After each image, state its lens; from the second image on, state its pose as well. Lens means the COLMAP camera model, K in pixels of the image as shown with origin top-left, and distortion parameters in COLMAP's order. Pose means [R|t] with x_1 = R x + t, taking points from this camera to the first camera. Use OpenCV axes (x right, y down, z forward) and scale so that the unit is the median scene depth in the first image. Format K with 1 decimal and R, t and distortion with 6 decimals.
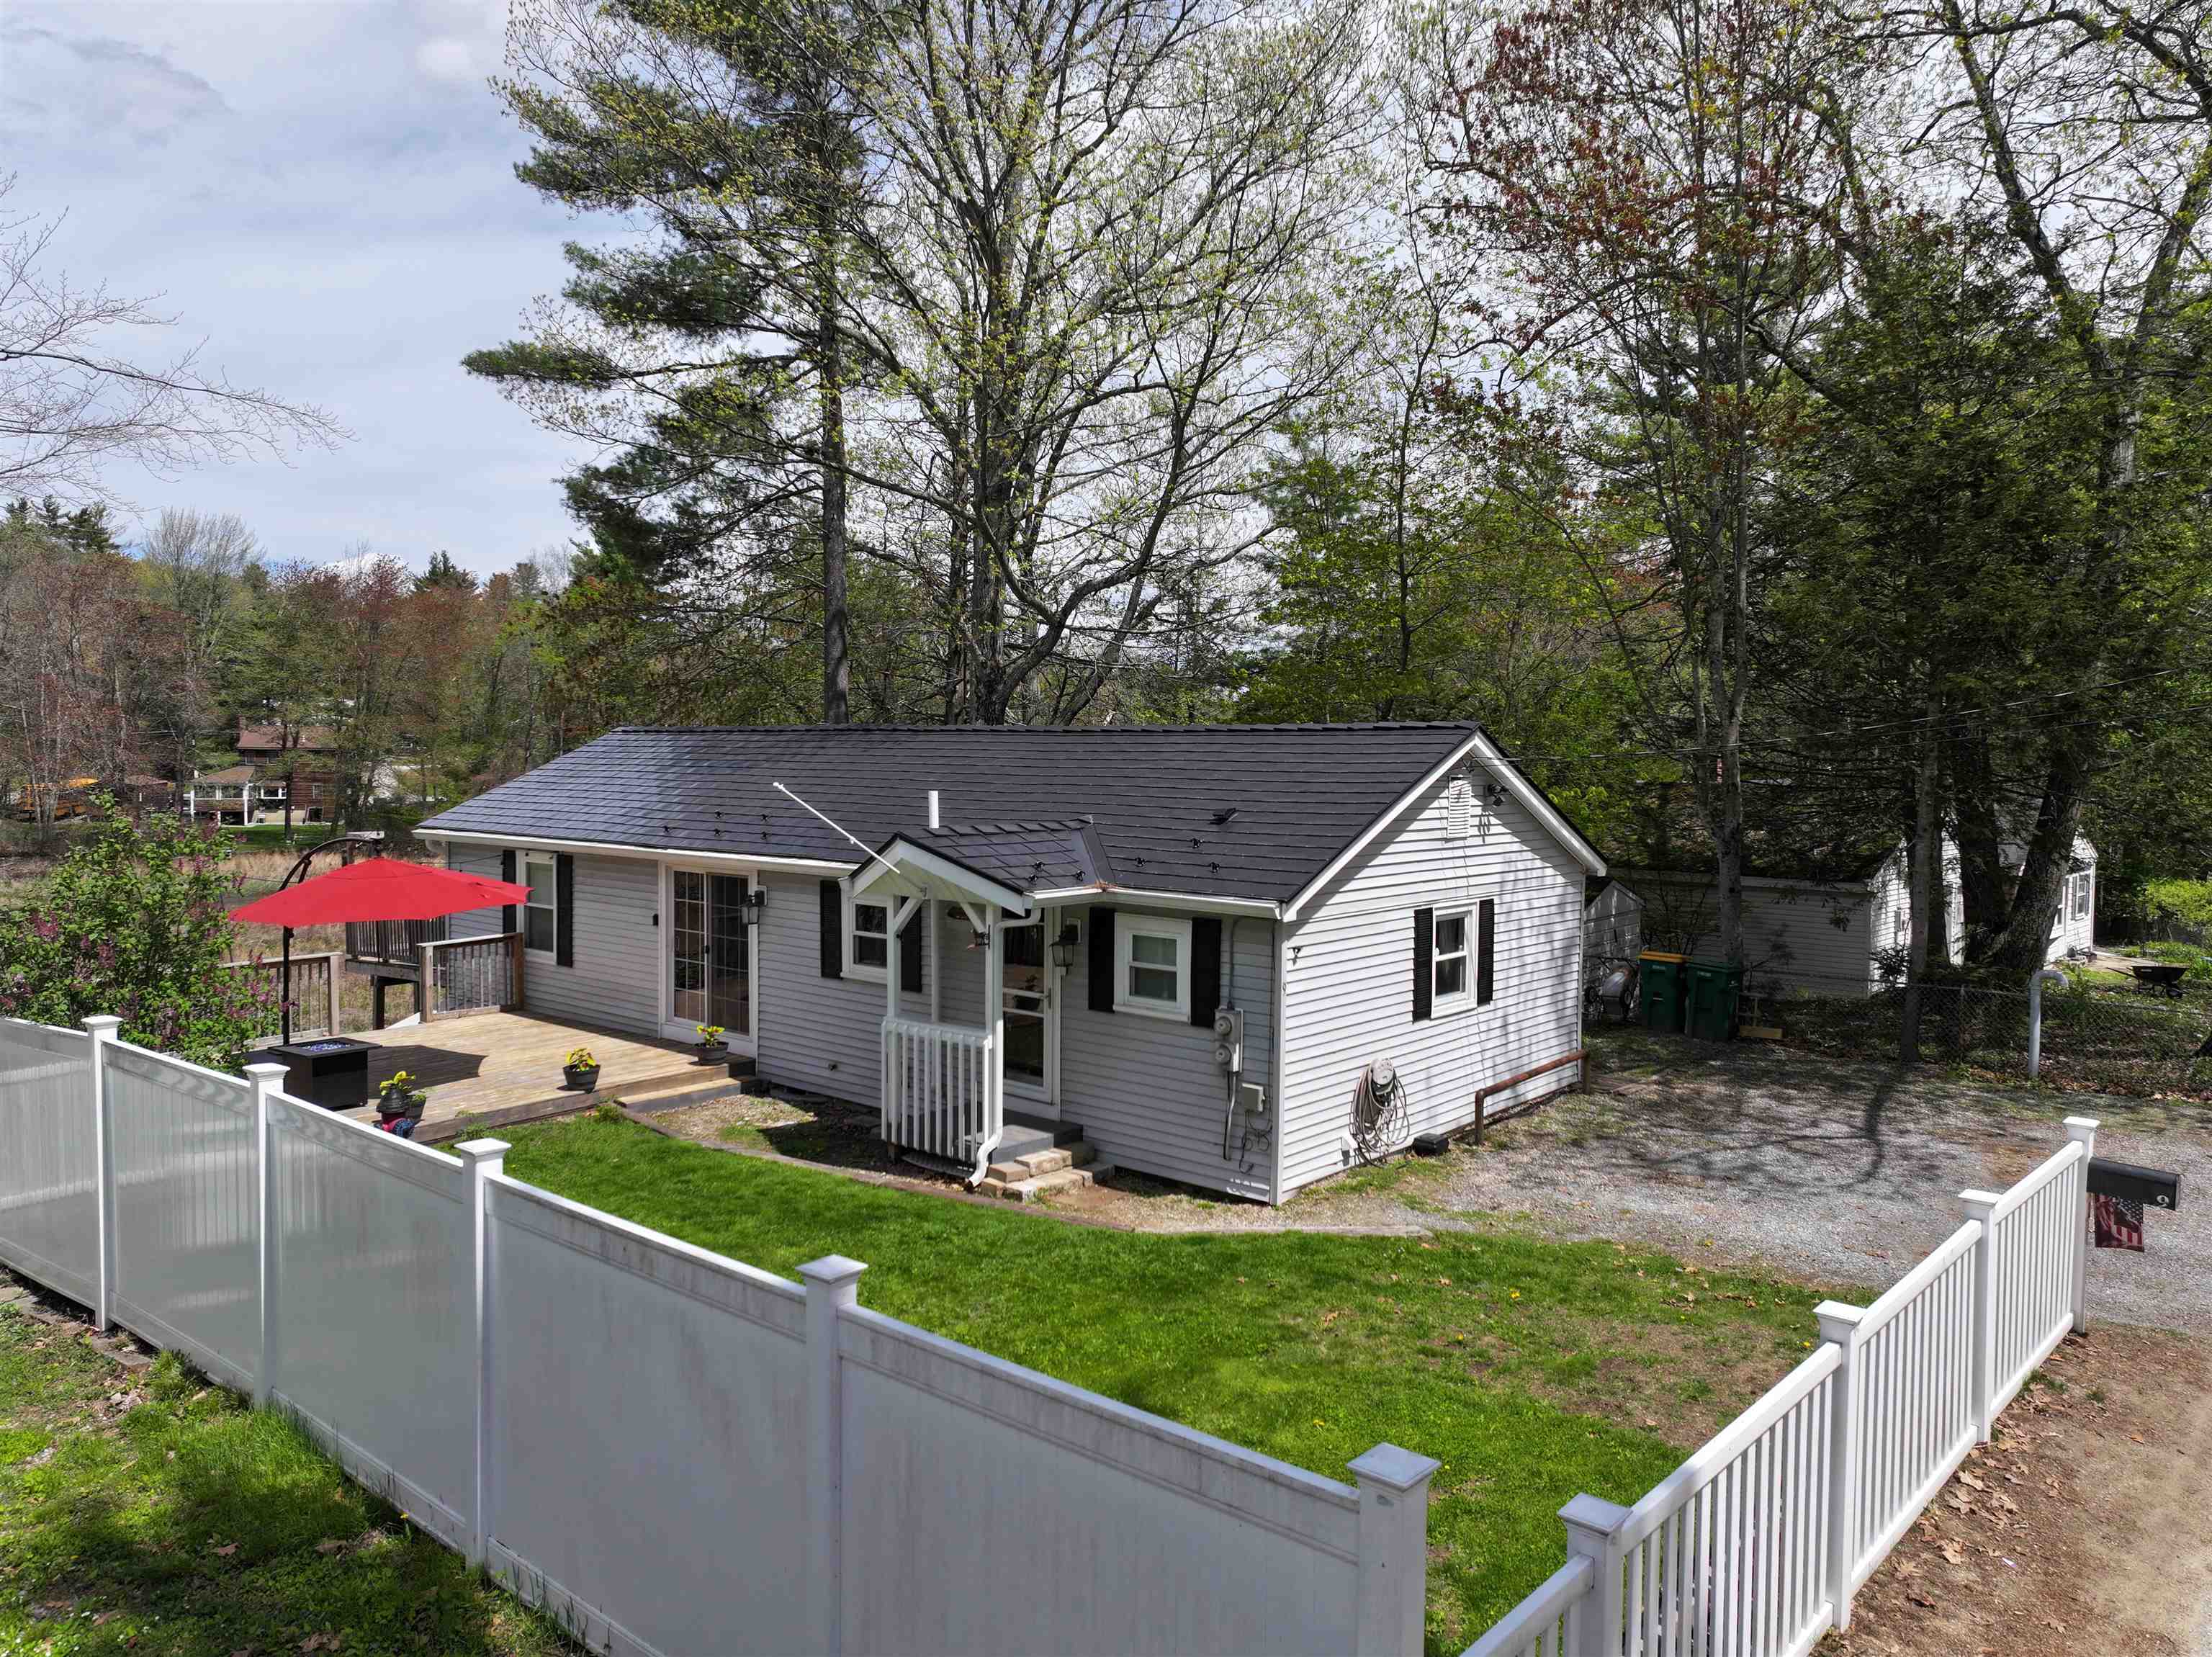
lens RADIAL K [[1543.1, 0, 1102.7], [0, 1543.1, 828.8], [0, 0, 1]] dist [0.002422, 0.007525]
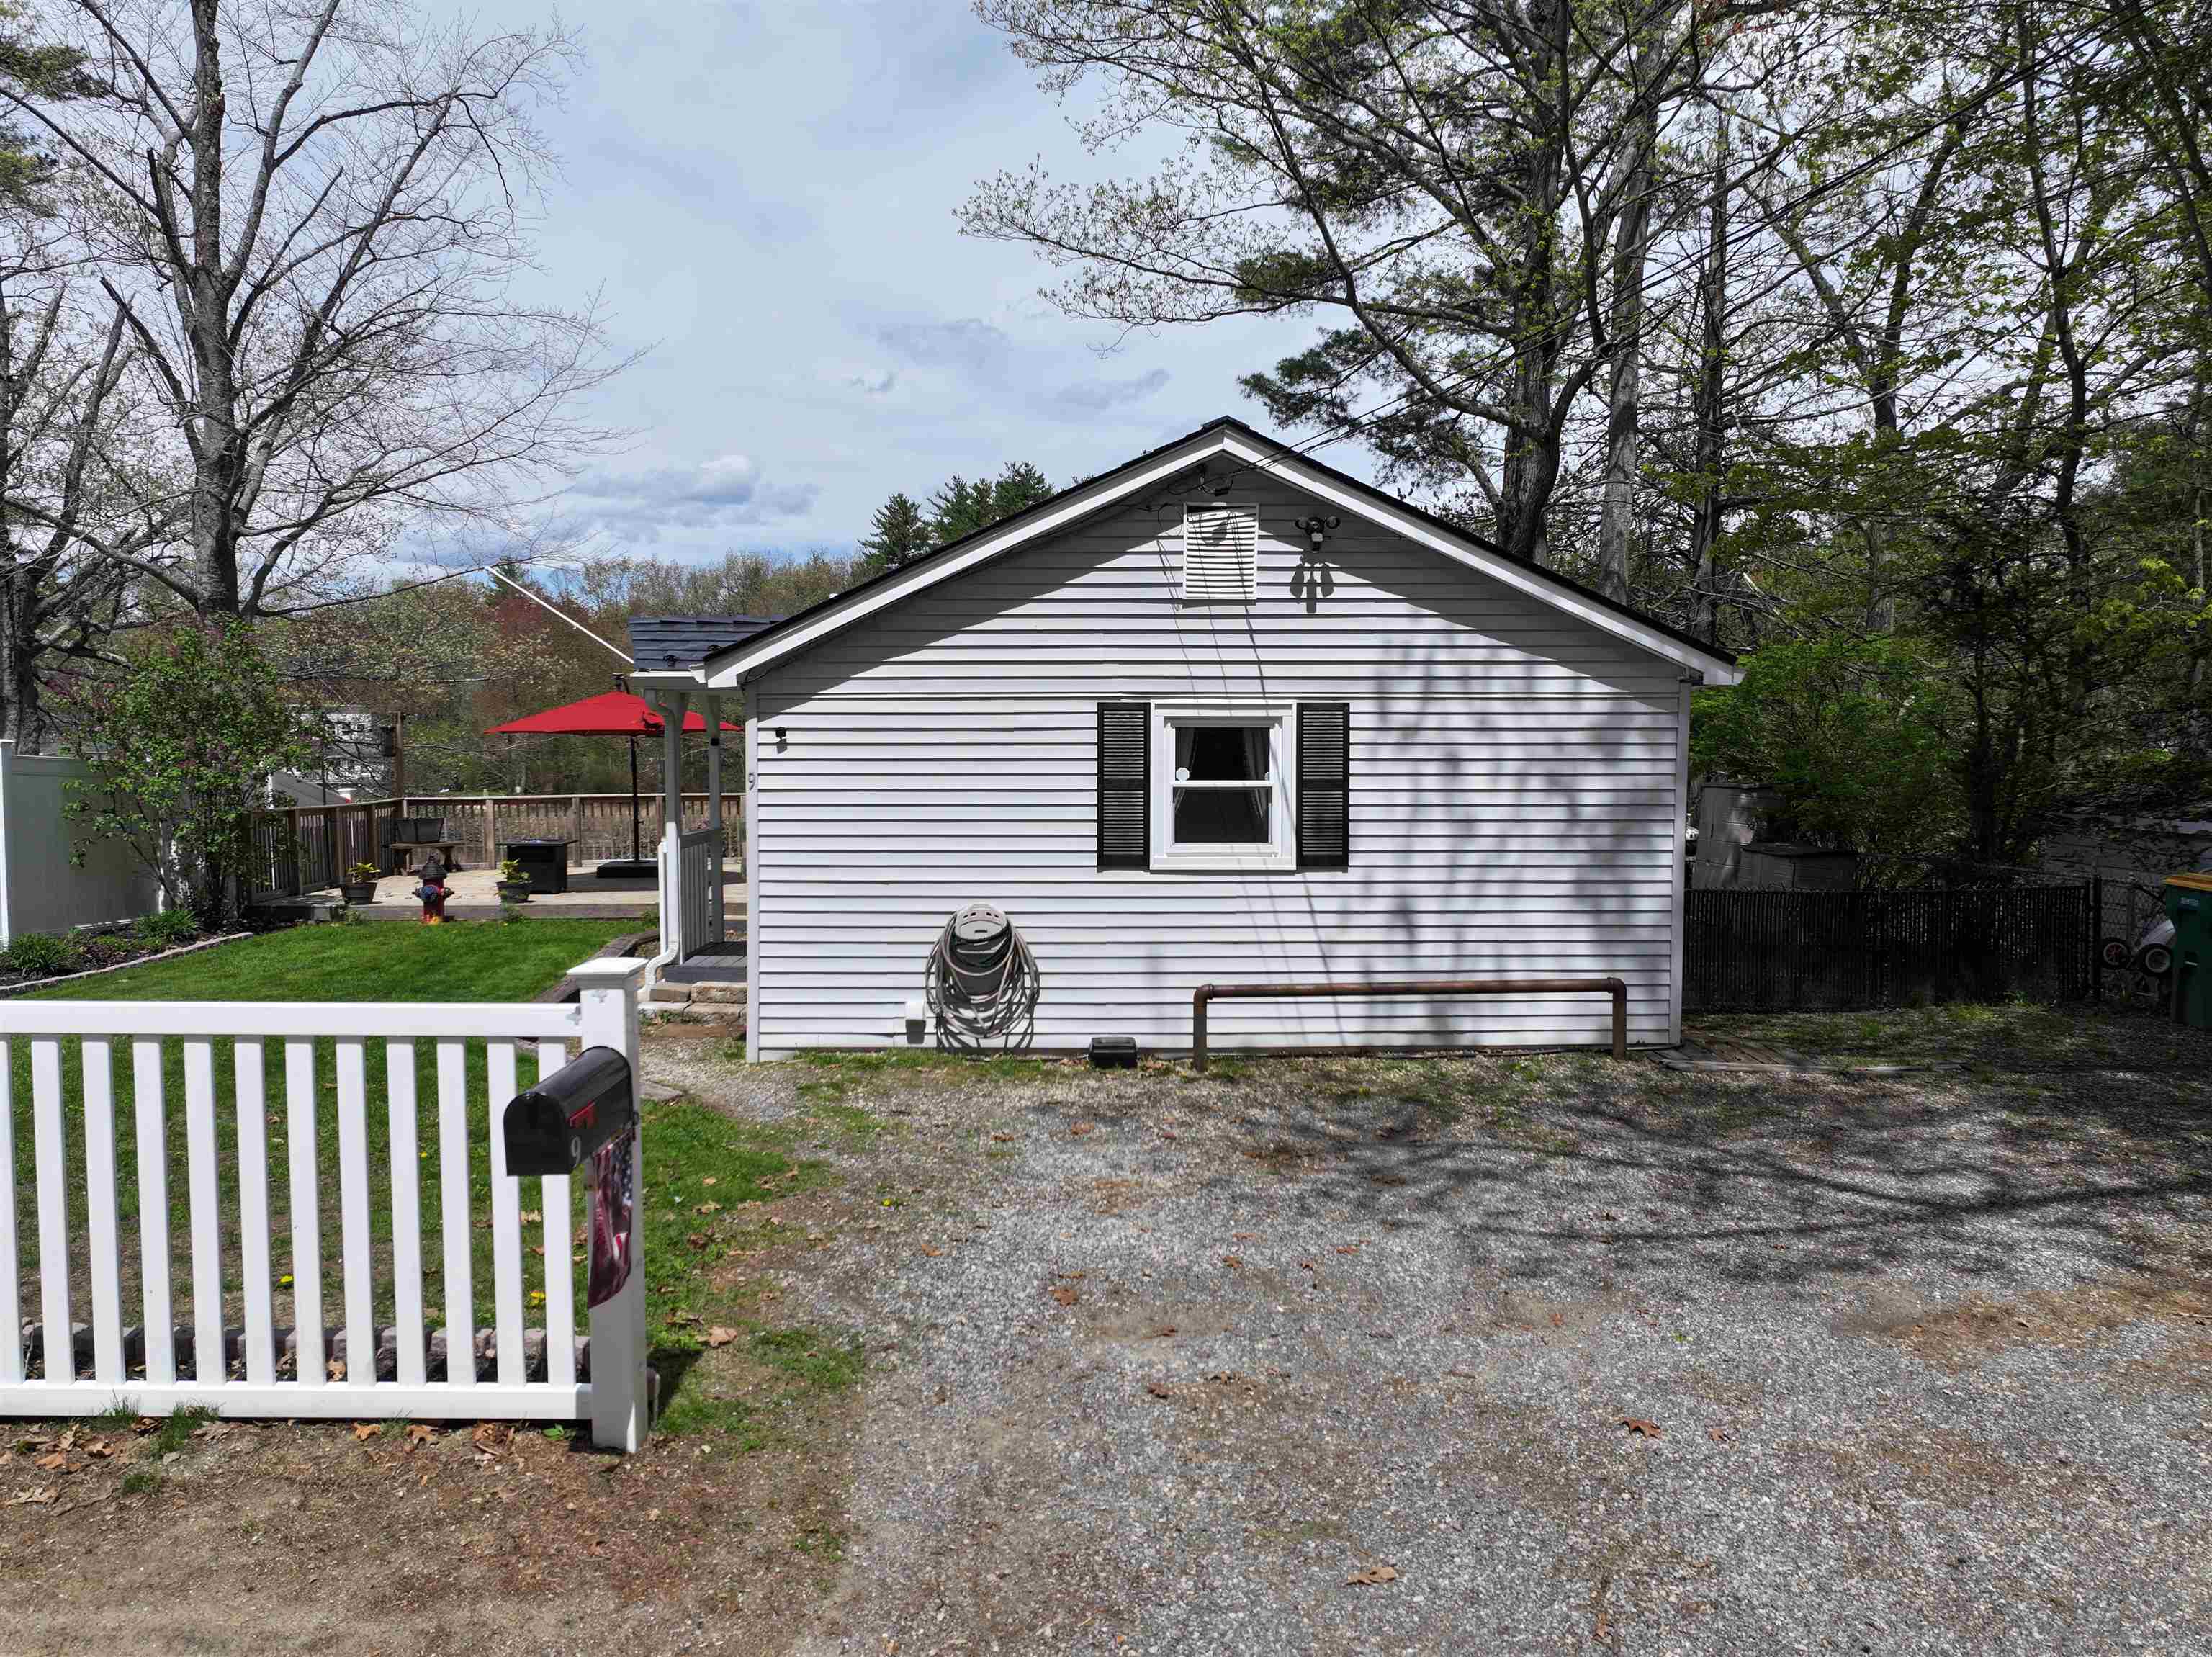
lens RADIAL K [[1543.1, 0, 1114.1], [0, 1543.1, 823.2], [0, 0, 1]] dist [0.002422, 0.007525]
pose [[0.662110, 0.034388, -0.748617, 0.694220], [-0.032785, 0.999319, 0.016907, 0.090770], [0.748689, 0.013349, 0.662787, 0.536910]]
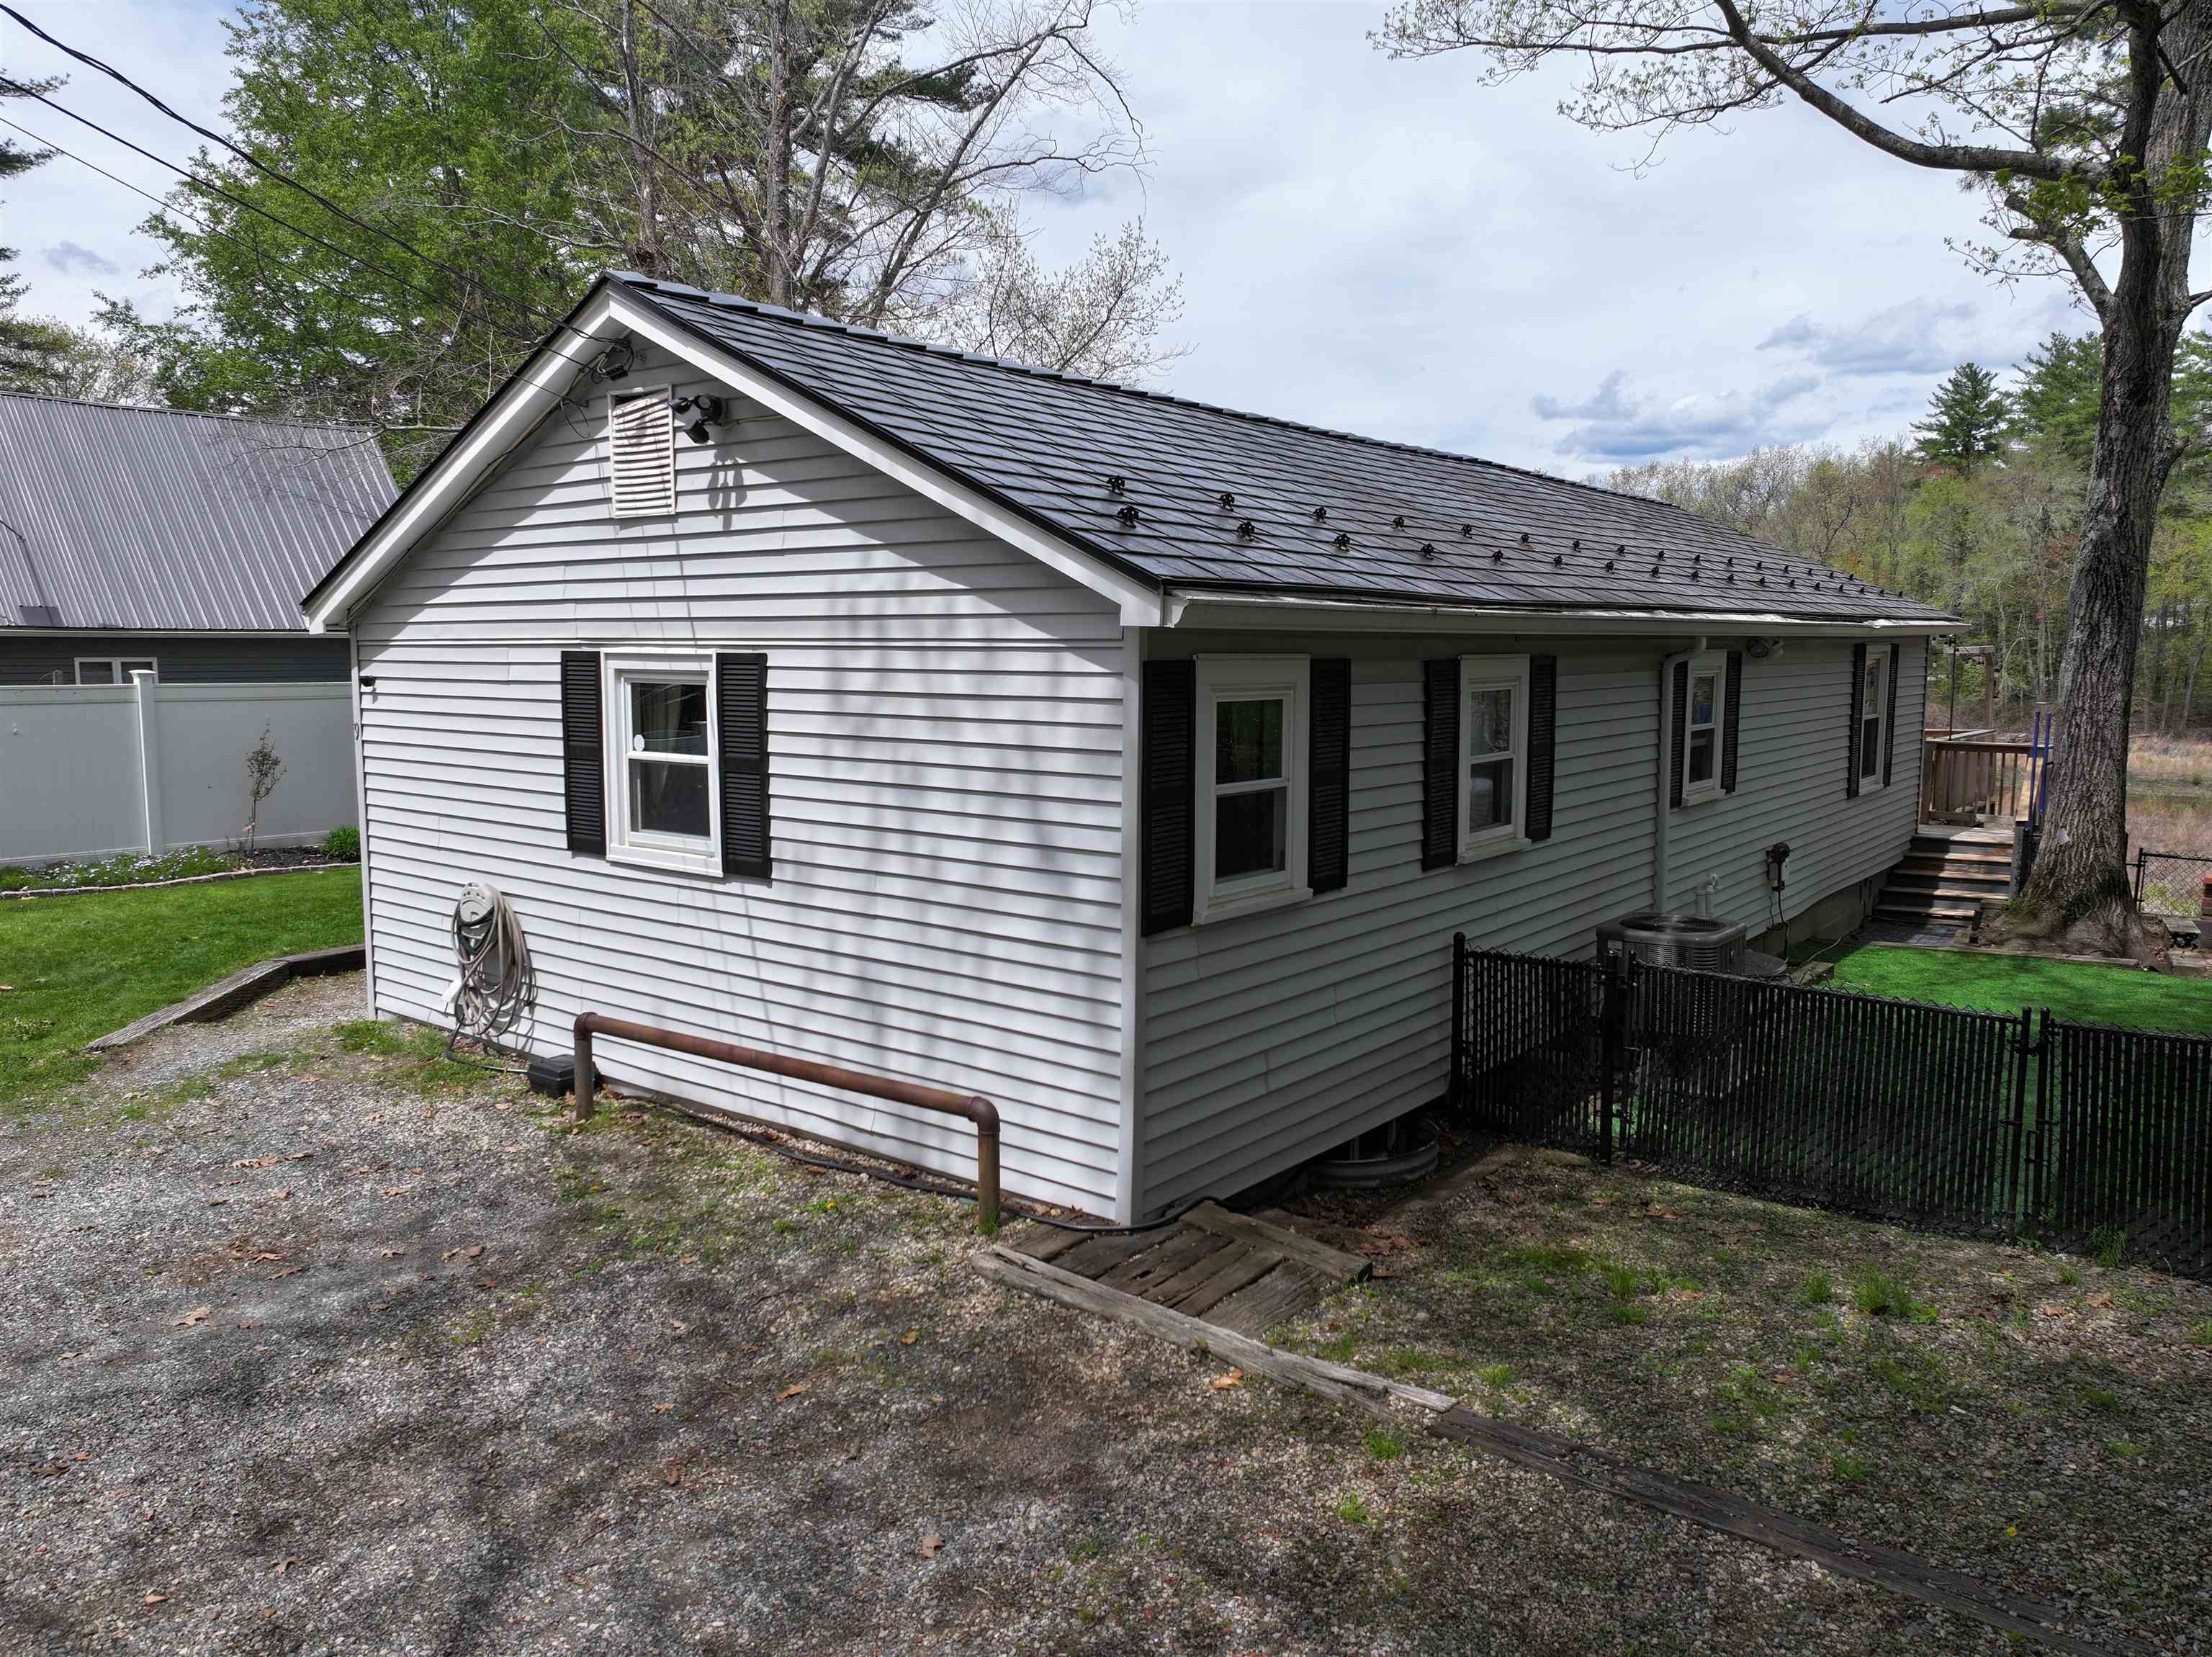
lens RADIAL K [[1543.1, 0, 1113.0], [0, 1543.1, 817.0], [0, 0, 1]] dist [0.002422, 0.007525]
pose [[0.045828, 0.103603, -0.993562, 0.744803], [-0.052871, 0.993465, 0.101154, 0.043659], [0.997549, 0.047895, 0.051006, 1.132984]]
